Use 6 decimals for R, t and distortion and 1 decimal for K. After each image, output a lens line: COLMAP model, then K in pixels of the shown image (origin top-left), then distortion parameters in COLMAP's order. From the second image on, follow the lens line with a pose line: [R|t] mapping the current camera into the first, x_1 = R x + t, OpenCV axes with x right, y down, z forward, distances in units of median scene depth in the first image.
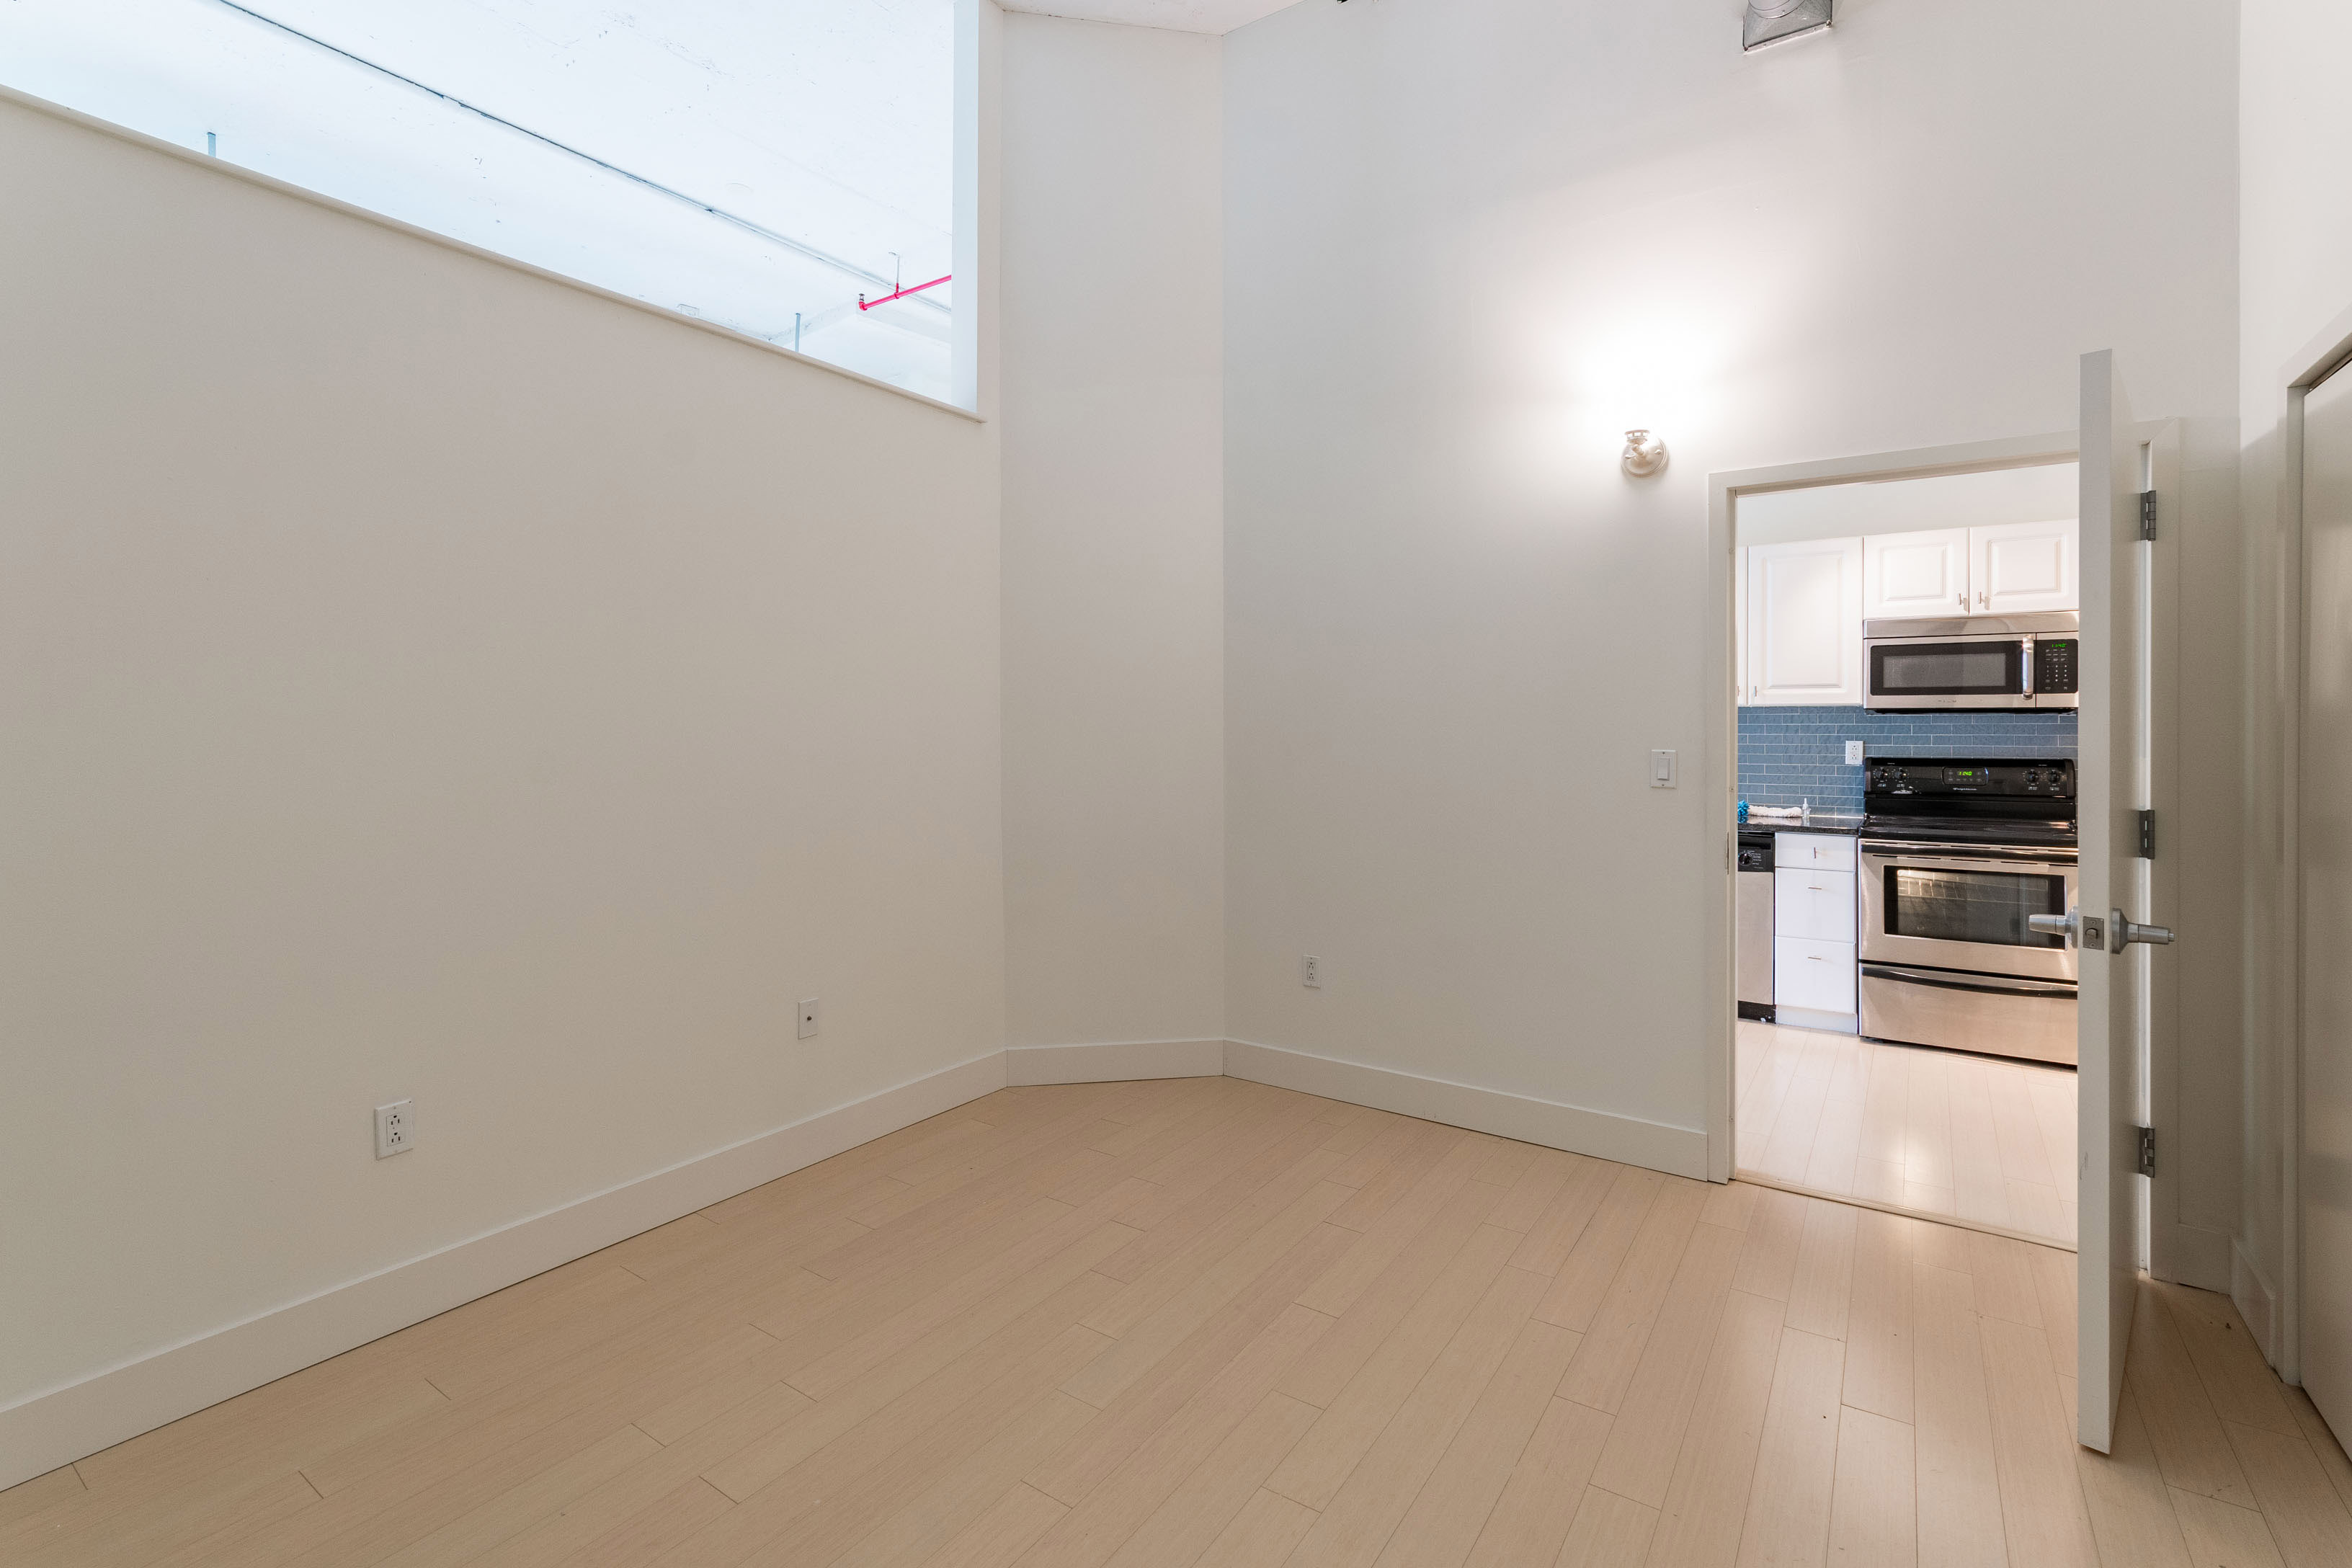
lens RADIAL K [[1047.1, 0, 1168.4], [0, 1047.1, 735.2], [0, 0, 1]] dist [0.000660, 0.000073]
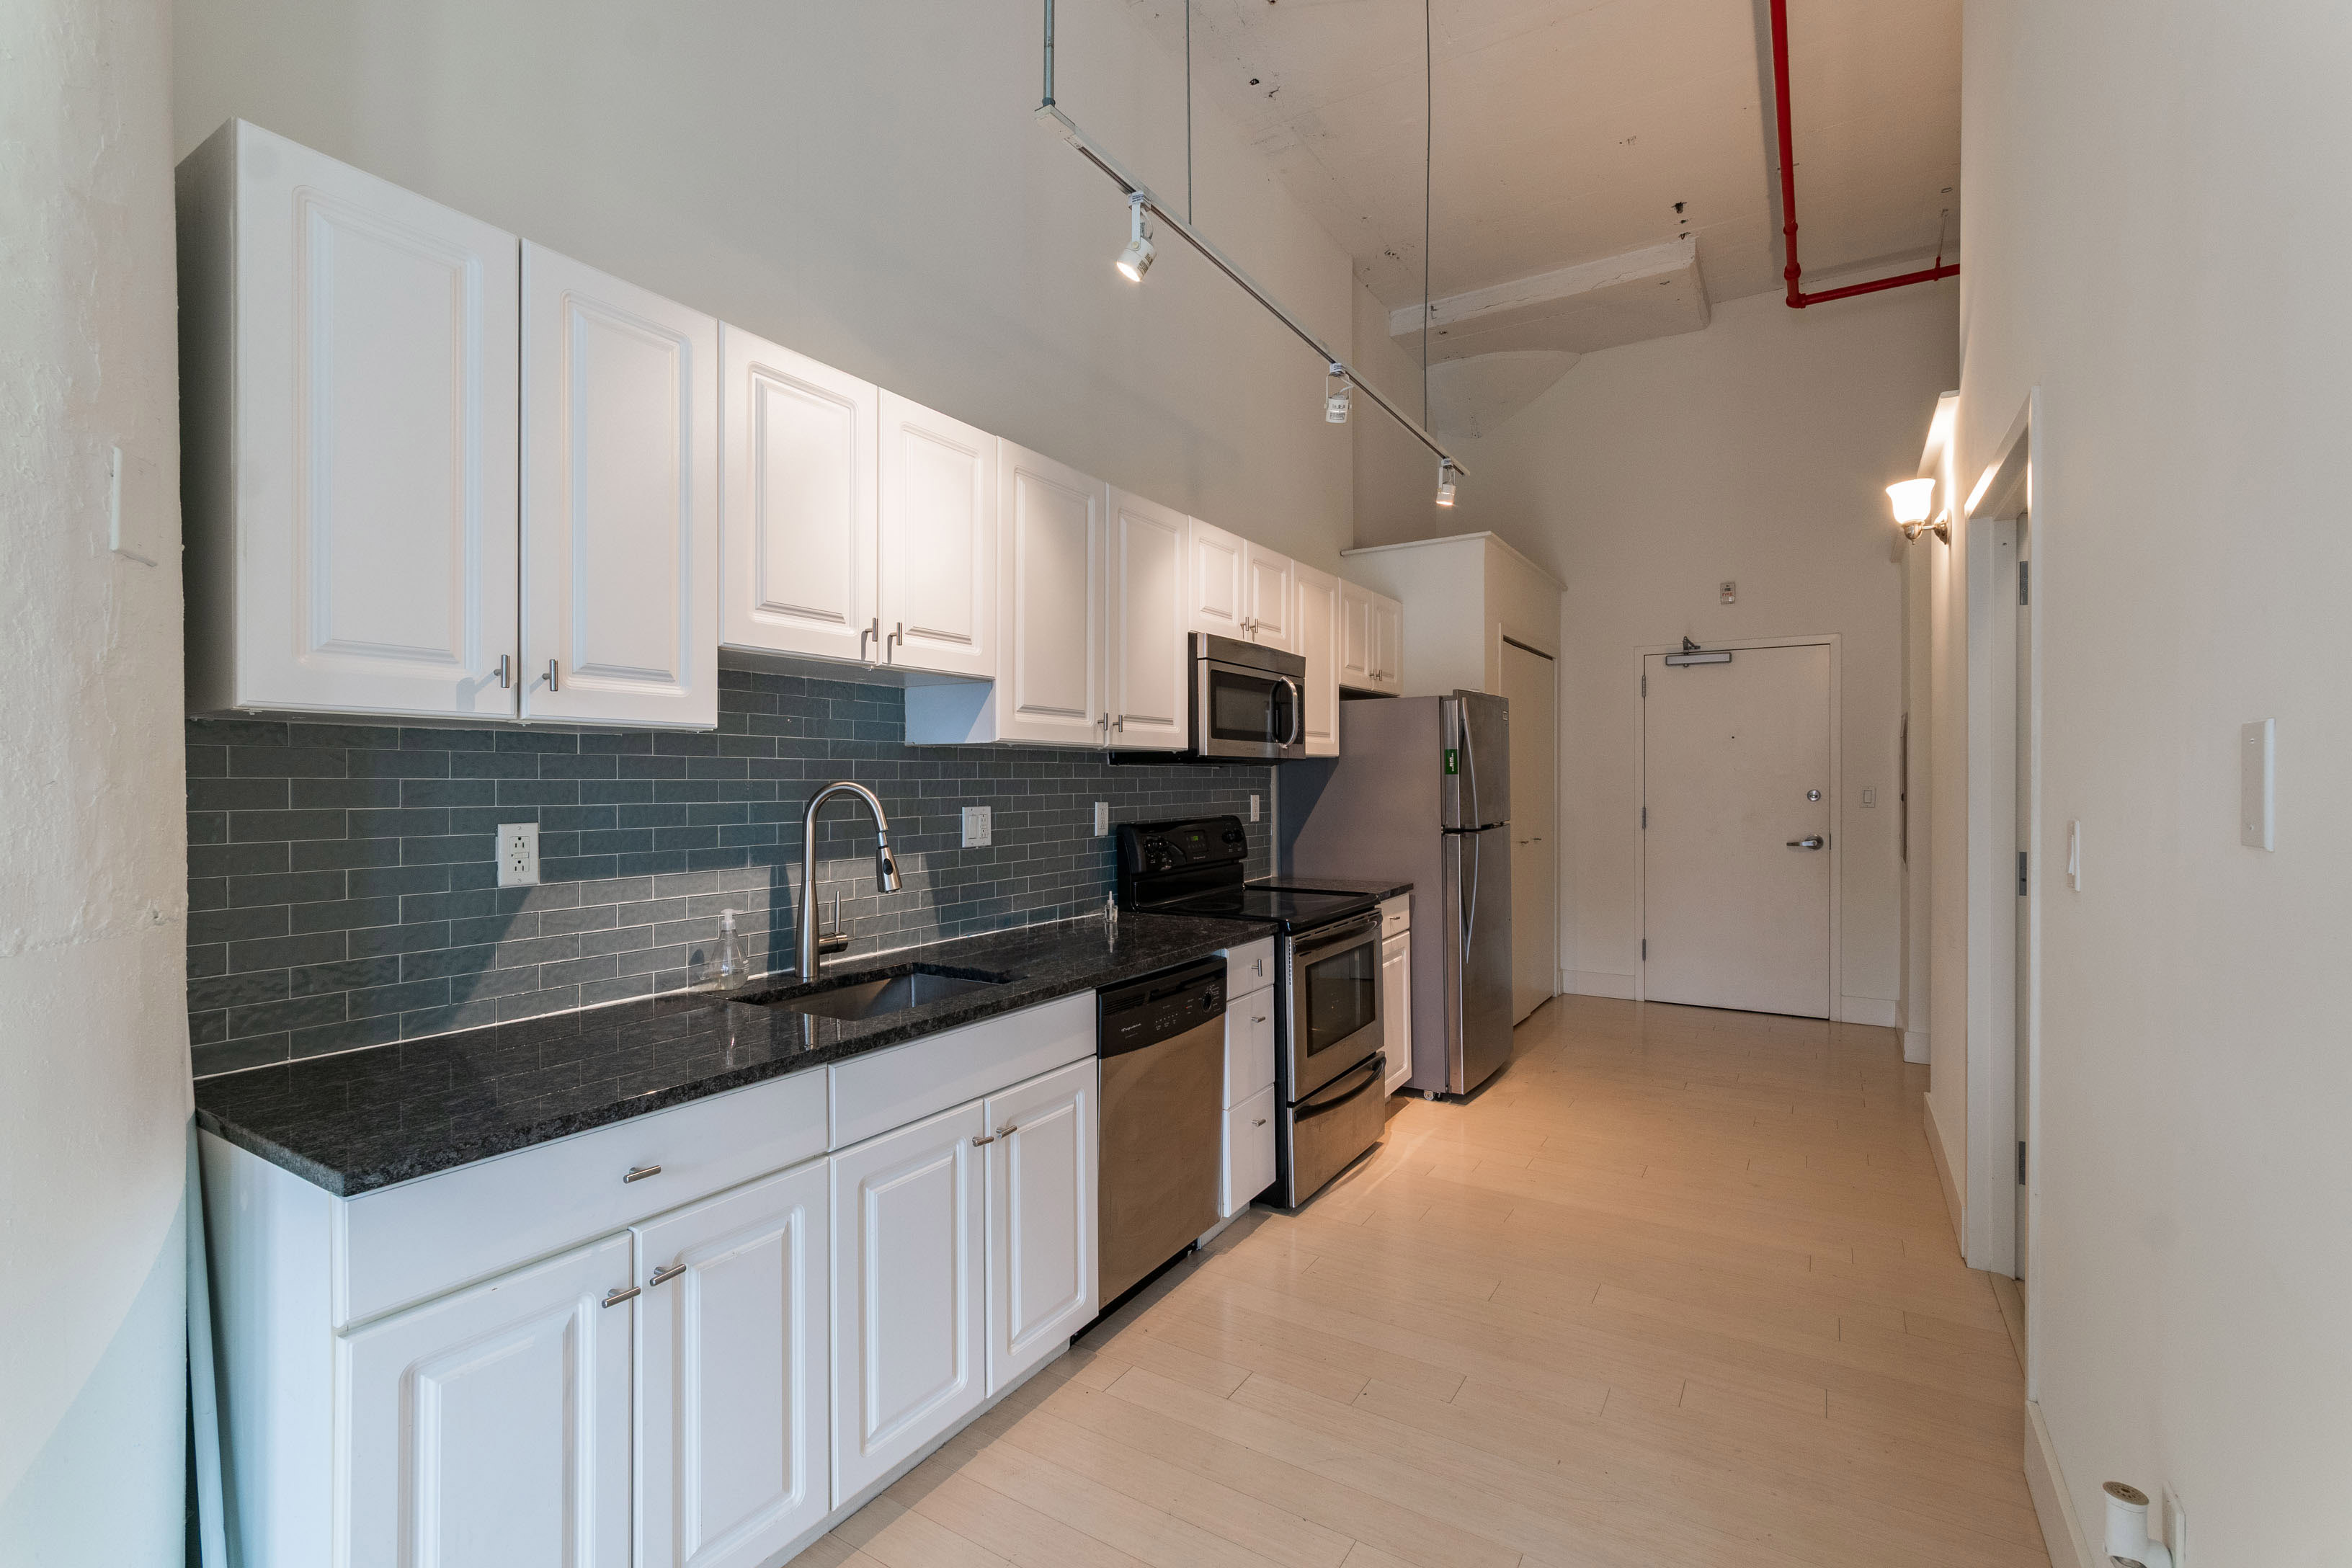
lens RADIAL K [[1020.8, 0, 1191.8], [0, 1020.8, 779.5], [0, 0, 1]] dist [-0.000145, -0.000006]
pose [[-0.075201, 0.000797, 0.997168, -0.034778], [0.009612, 0.999954, -0.000075, -0.009528], [-0.997122, 0.009579, -0.075206, 1.046379]]
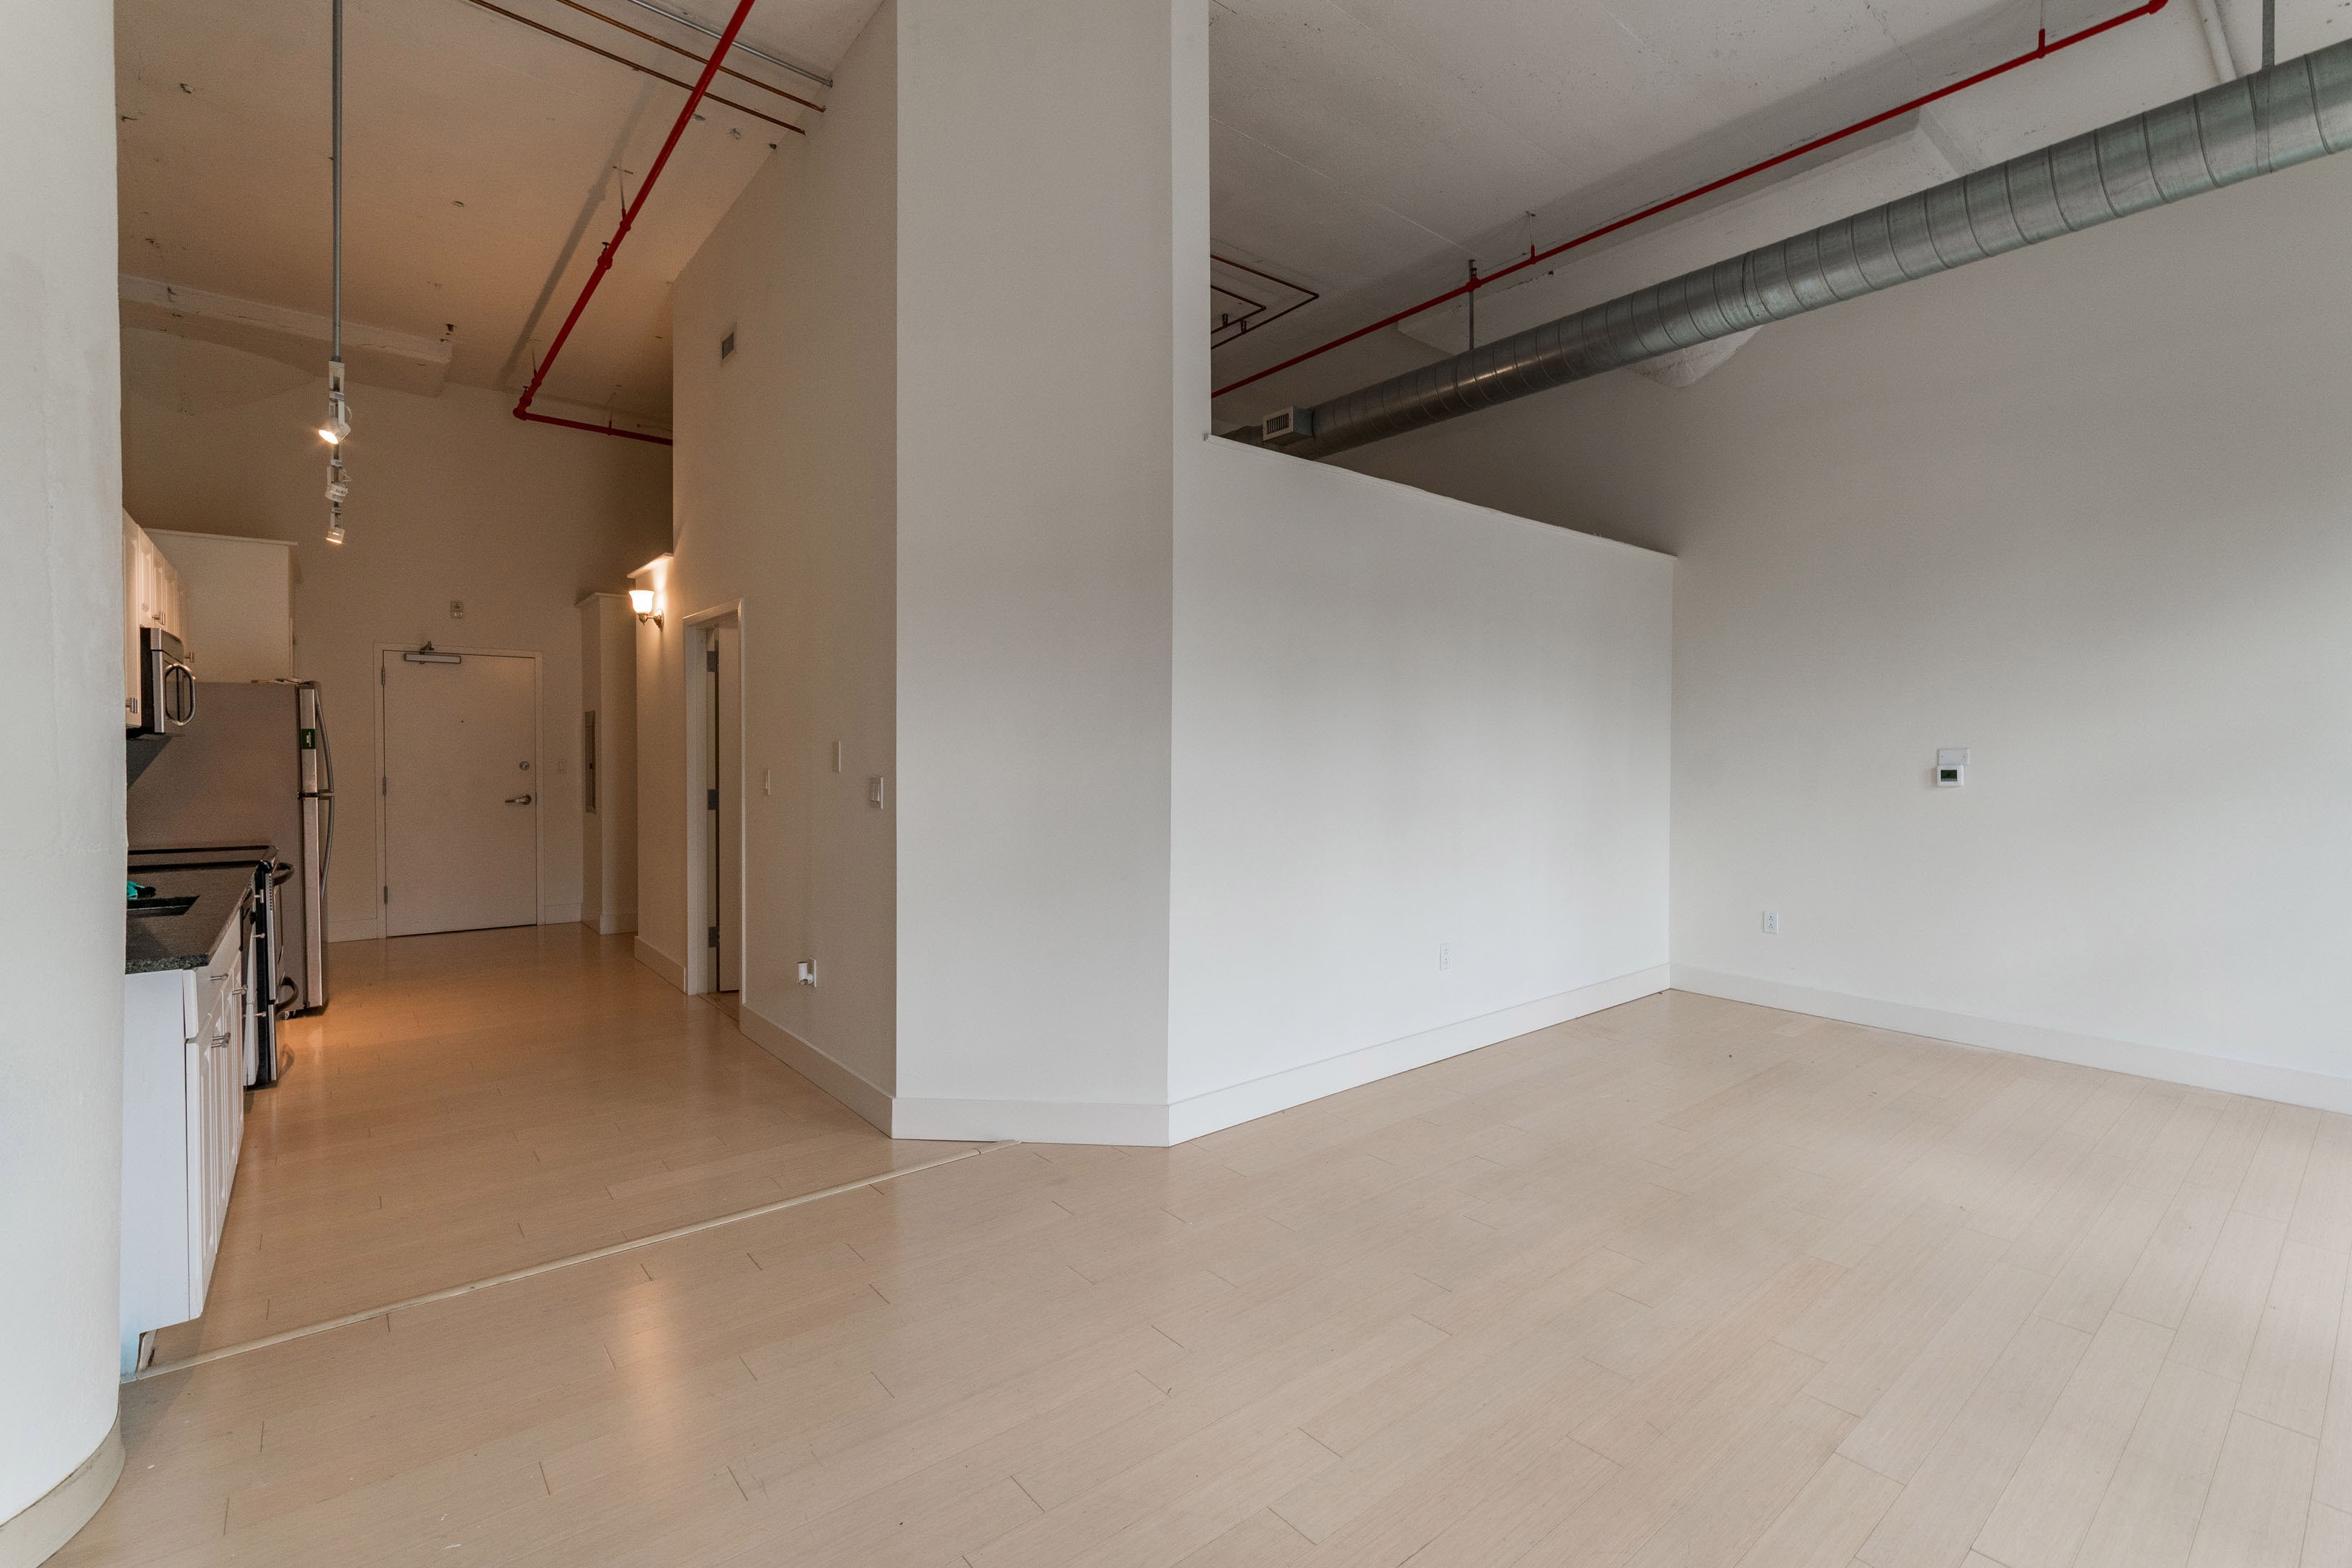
lens RADIAL K [[1020.8, 0, 1191.8], [0, 1020.8, 779.5], [0, 0, 1]] dist [-0.000145, -0.000006]
pose [[-0.972691, -0.006918, 0.232001, -0.340608], [0.000717, 0.999461, 0.032811, -0.014993], [-0.232103, 0.032081, -0.972162, 1.593898]]
